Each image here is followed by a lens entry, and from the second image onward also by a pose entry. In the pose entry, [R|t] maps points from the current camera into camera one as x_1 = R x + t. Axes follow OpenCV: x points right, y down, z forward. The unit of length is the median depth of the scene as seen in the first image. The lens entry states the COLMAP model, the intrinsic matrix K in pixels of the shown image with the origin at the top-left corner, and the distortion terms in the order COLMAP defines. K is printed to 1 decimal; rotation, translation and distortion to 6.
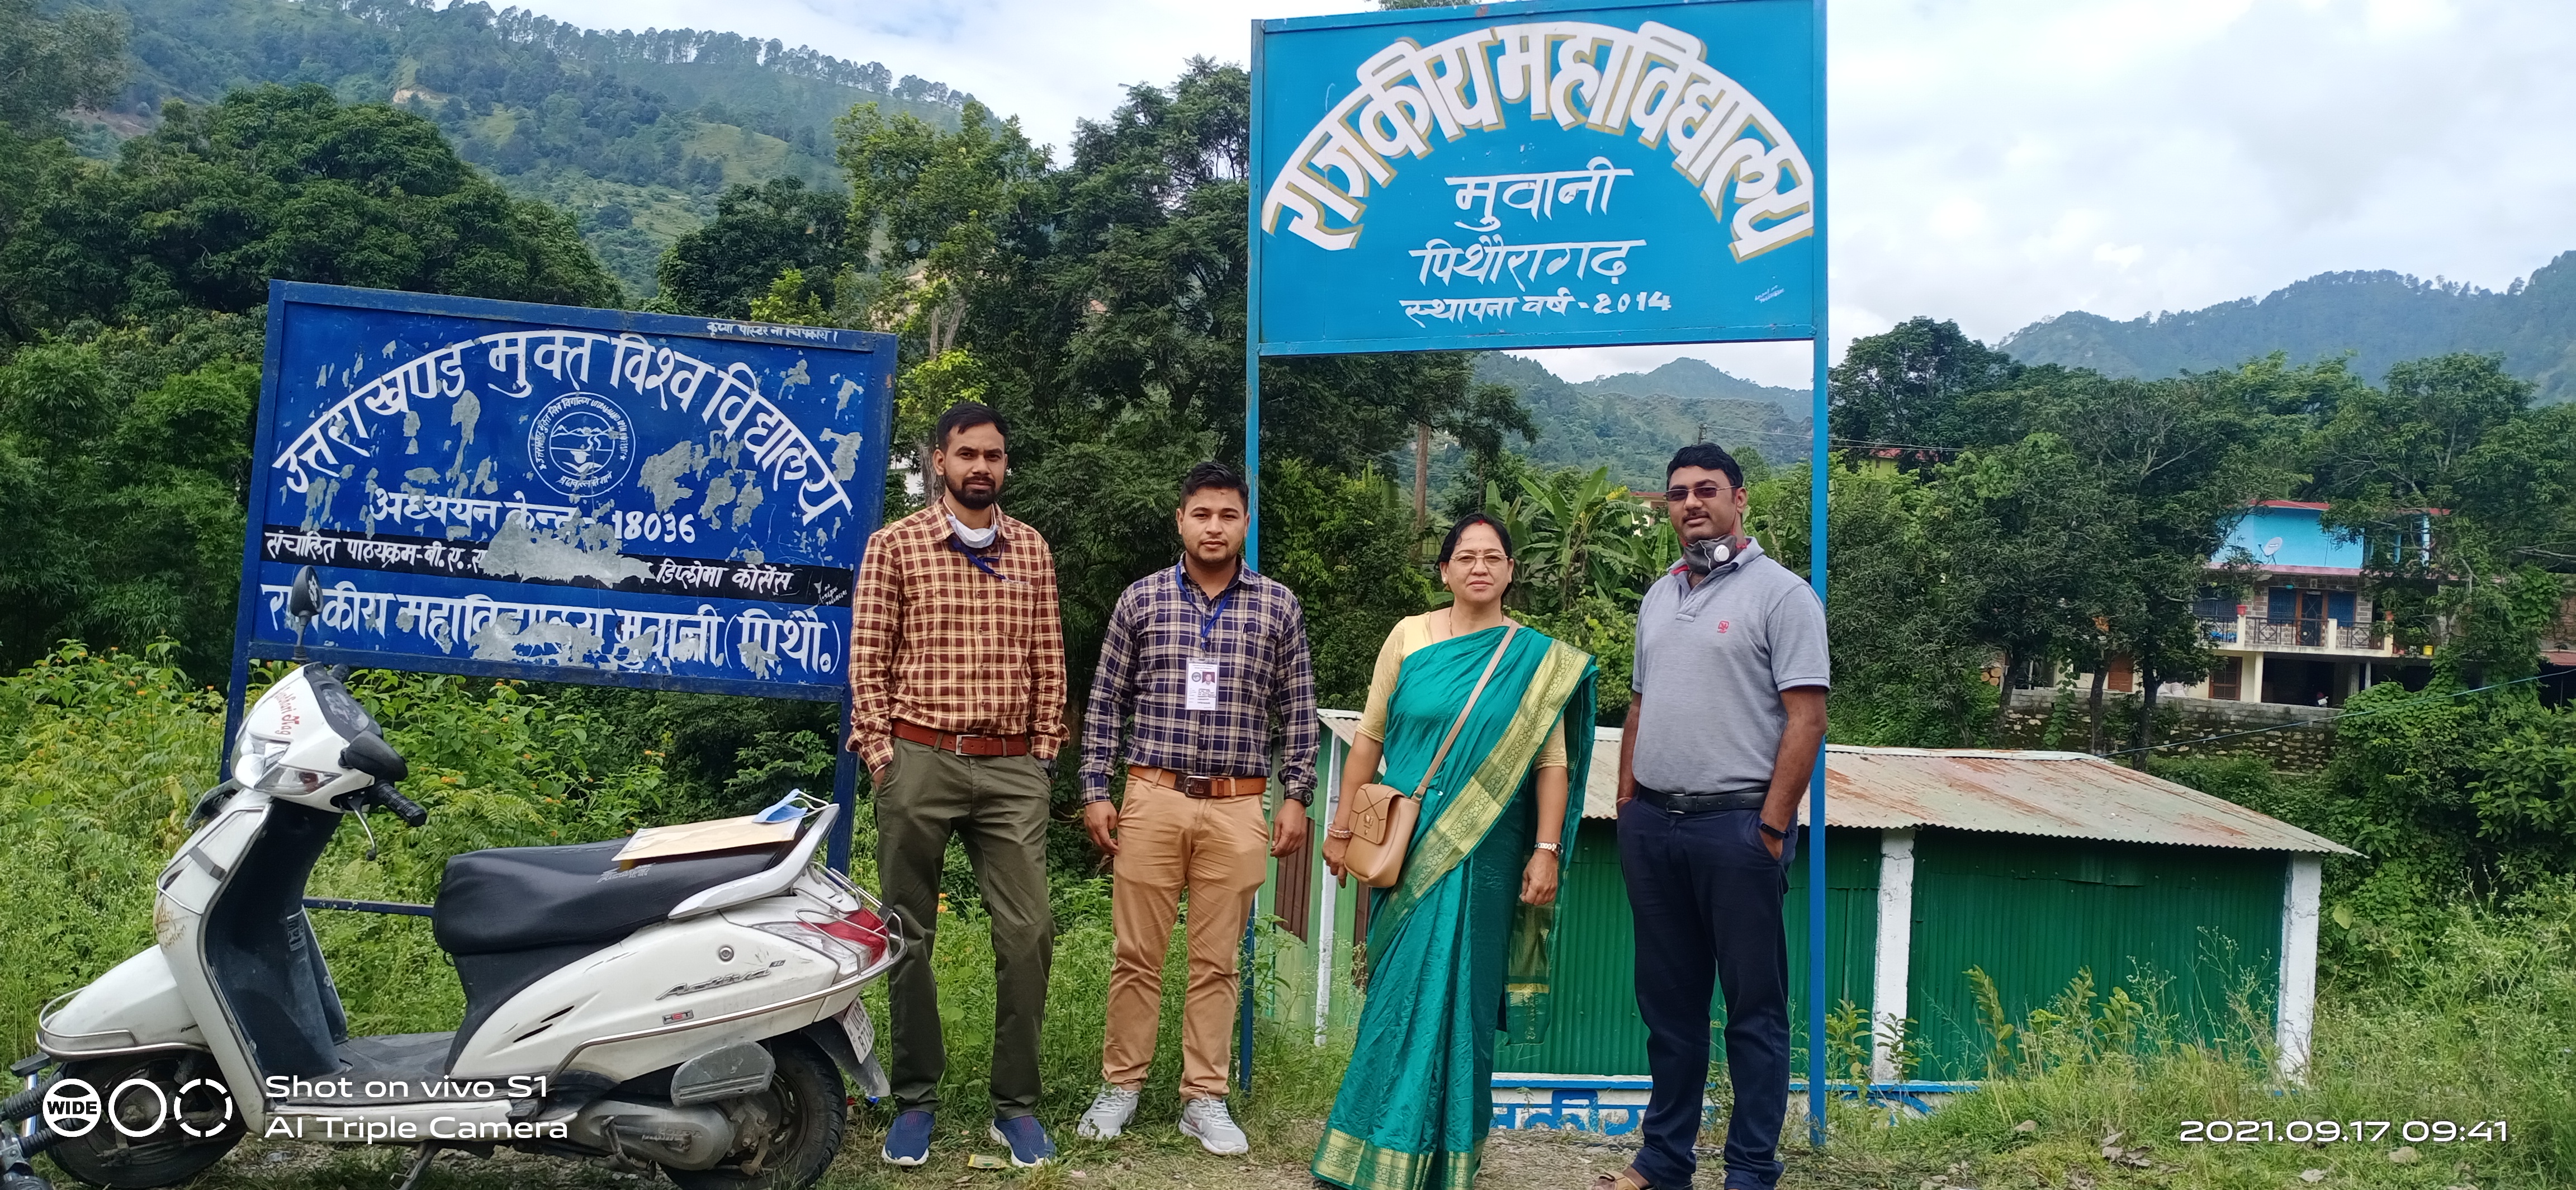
lens RADIAL K [[2042.6, 0, 1292.0], [0, 2042.6, 609.5], [0, 0, 1]] dist [0.075703, -0.153646]
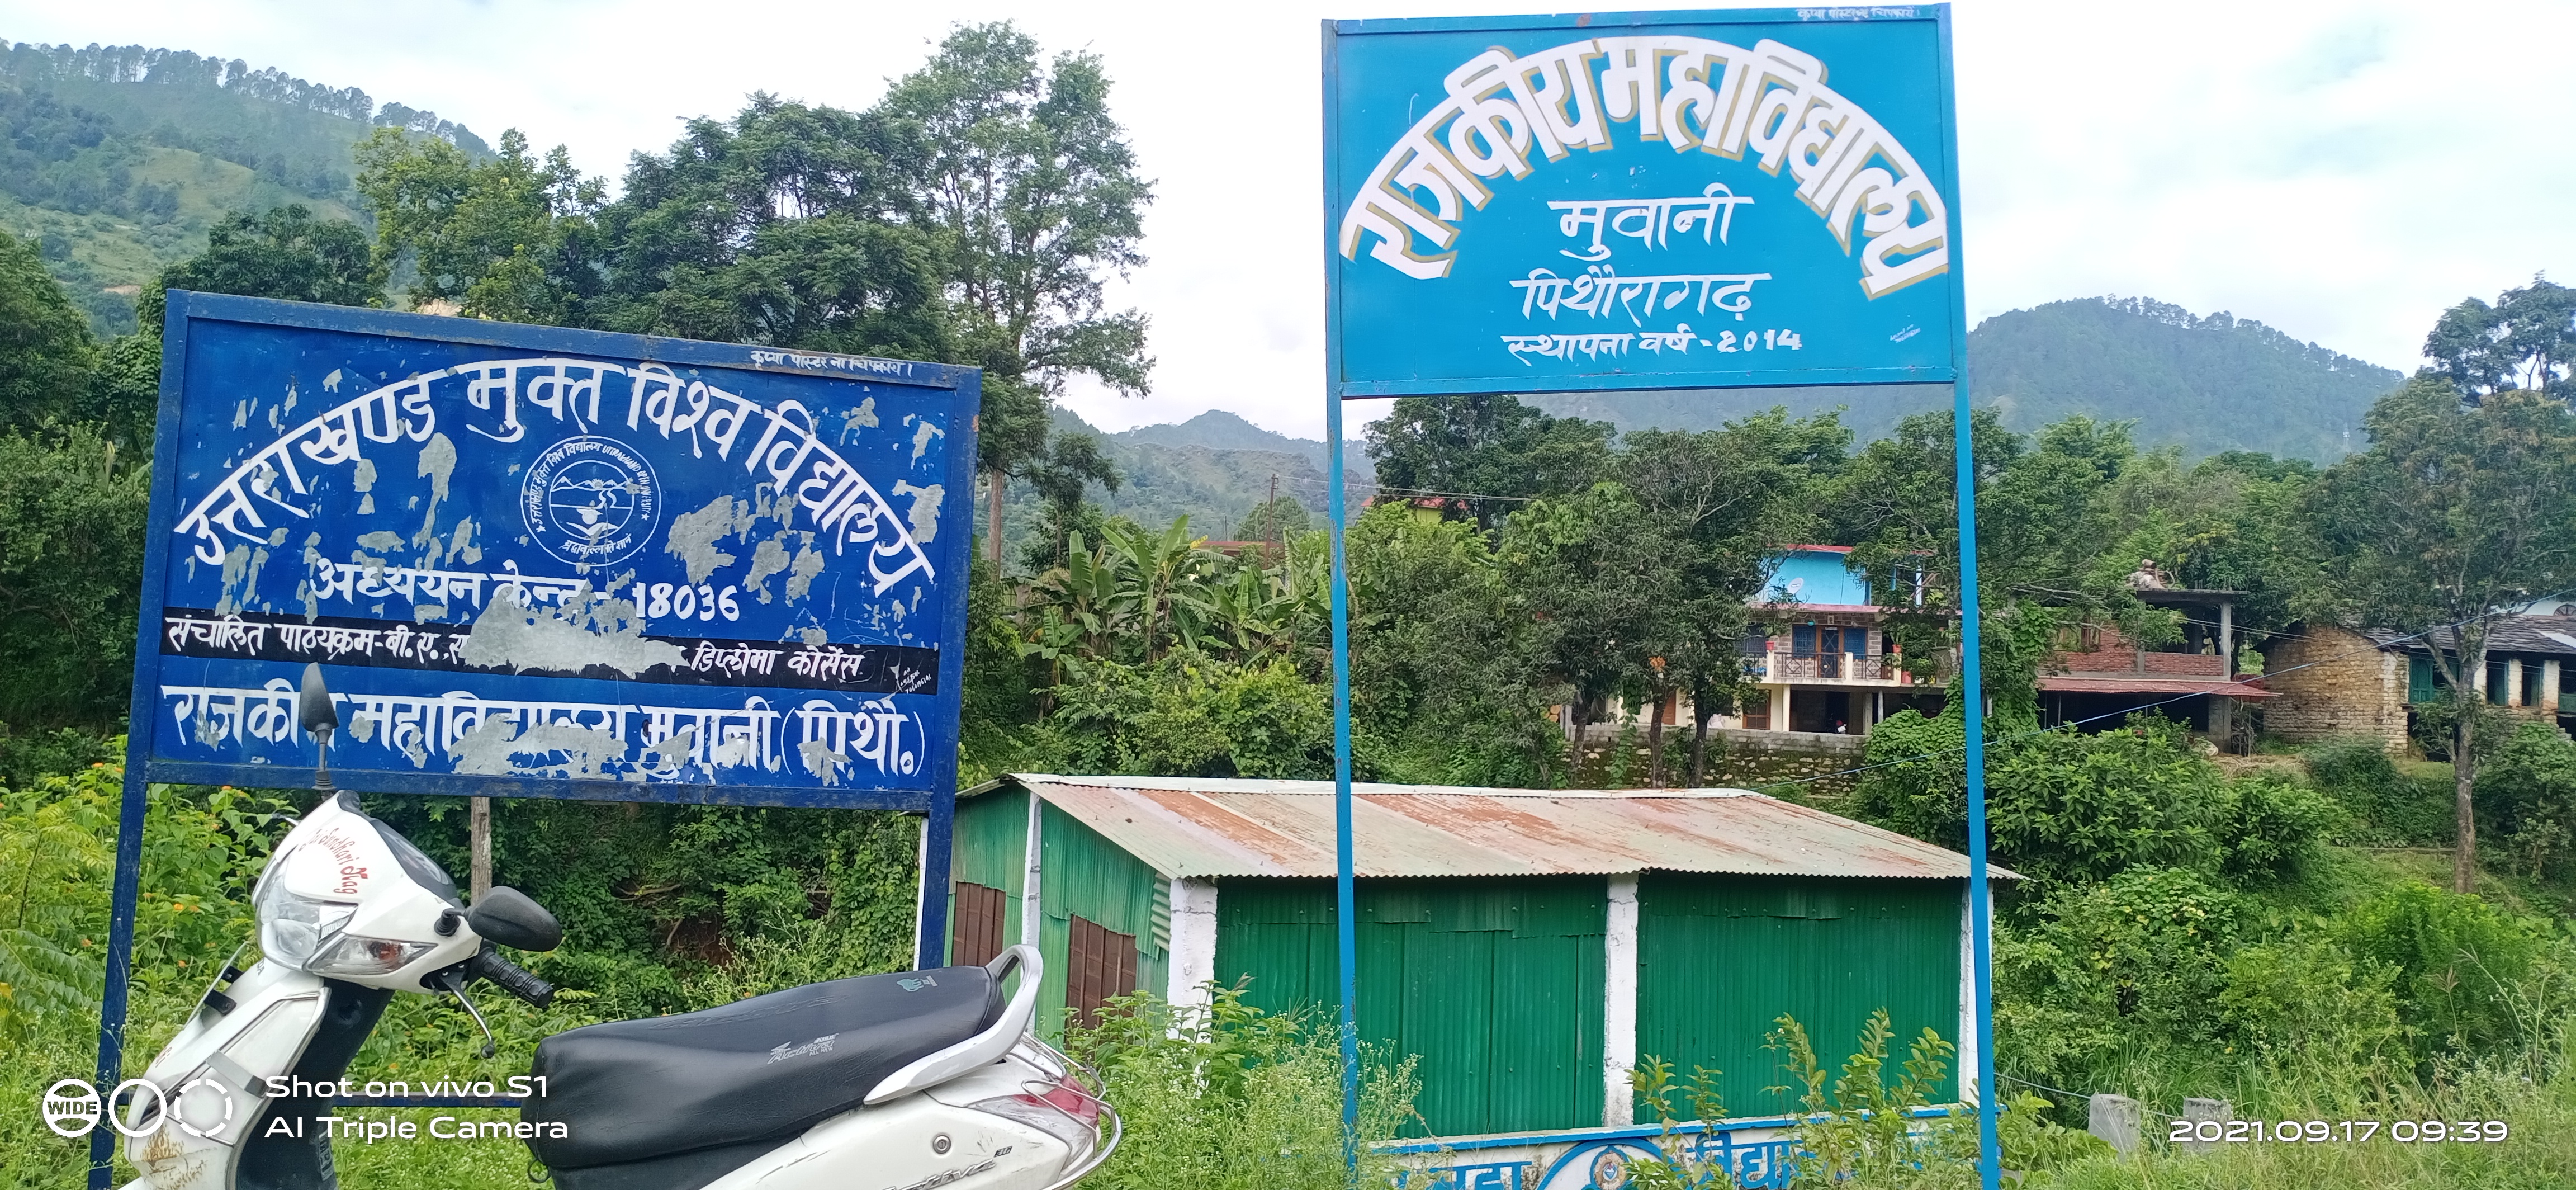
lens RADIAL K [[2042.6, 0, 1292.0], [0, 2042.6, 609.5], [0, 0, 1]] dist [0.075703, -0.153646]
pose [[0.974708, -0.016461, 0.222875, -0.245769], [0.021800, 0.999531, -0.021515, -0.013938], [-0.222416, 0.025830, 0.974610, 0.151527]]
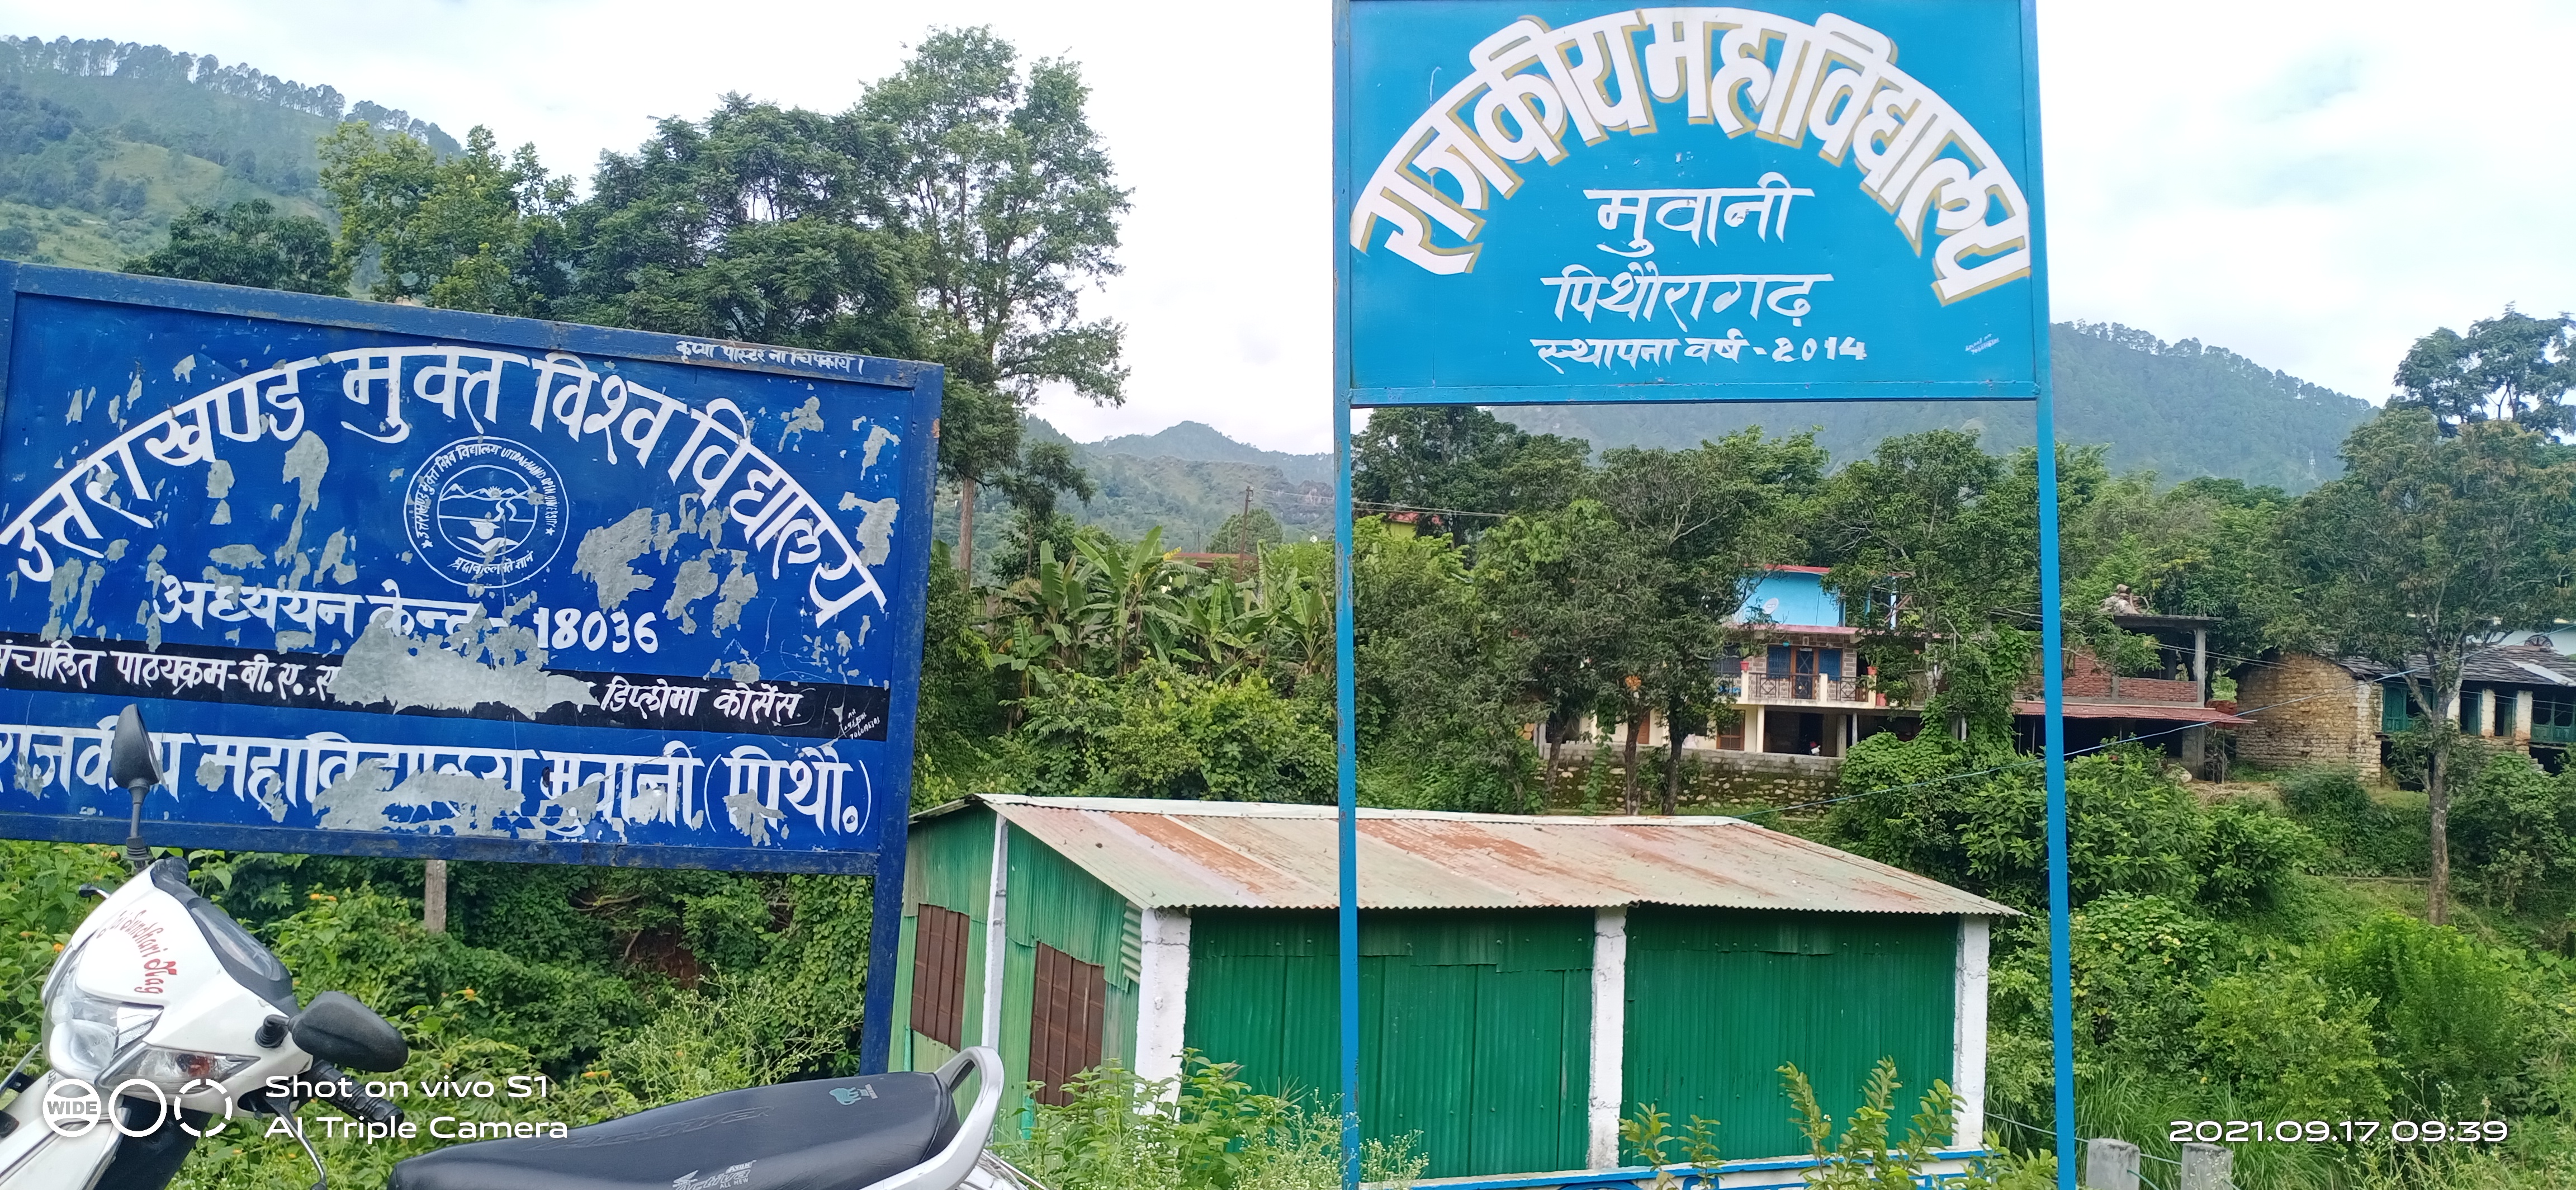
lens RADIAL K [[2045.4, 0, 1293.0], [0, 2045.4, 608.5], [0, 0, 1]] dist [0.070411, -0.143471]
pose [[0.971470, -0.002295, 0.237152, -0.234493], [0.009198, 0.999565, -0.028005, -0.024726], [-0.236985, 0.029388, 0.971069, 0.252537]]
